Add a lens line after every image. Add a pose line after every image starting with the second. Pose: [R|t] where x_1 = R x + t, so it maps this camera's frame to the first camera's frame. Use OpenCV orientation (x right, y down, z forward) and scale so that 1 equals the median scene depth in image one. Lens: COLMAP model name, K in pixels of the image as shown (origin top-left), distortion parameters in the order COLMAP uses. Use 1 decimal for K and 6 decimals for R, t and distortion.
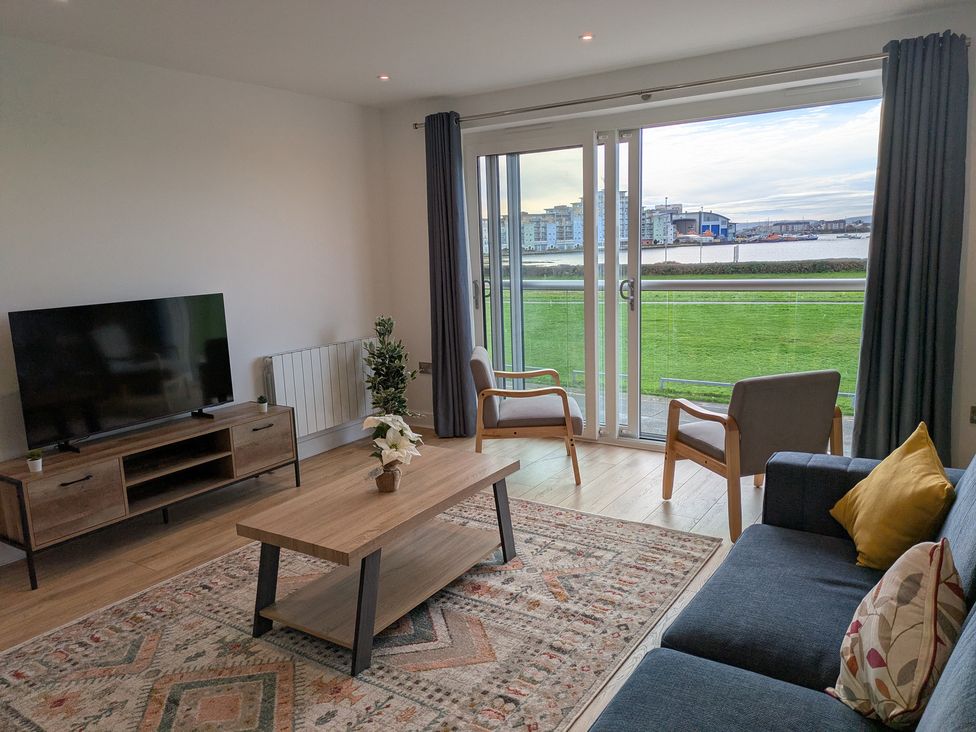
lens RADIAL K [[718.8, 0, 495.2], [0, 718.8, 362.8], [0, 0, 1]] dist [0.016304, -0.013262]
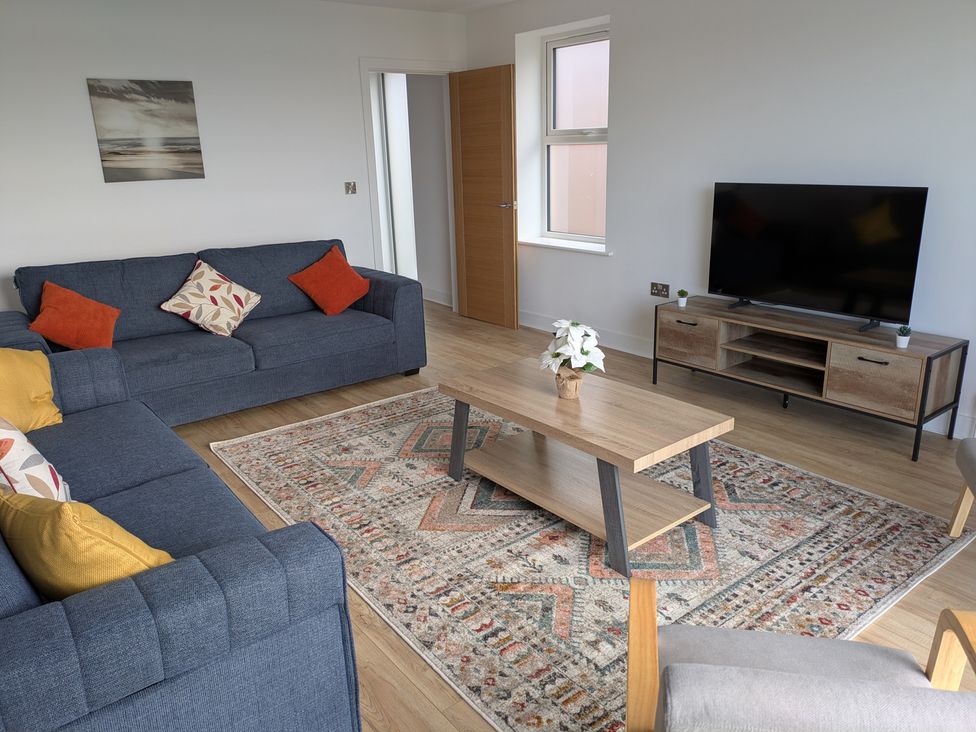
lens RADIAL K [[718.8, 0, 490.7], [0, 718.8, 365.1], [0, 0, 1]] dist [0.016304, -0.013262]
pose [[-0.323989, 0.322720, -0.889316, 0.725758], [-0.114634, 0.919702, 0.375509, -0.216999], [0.939090, 0.223606, -0.260978, 1.094466]]
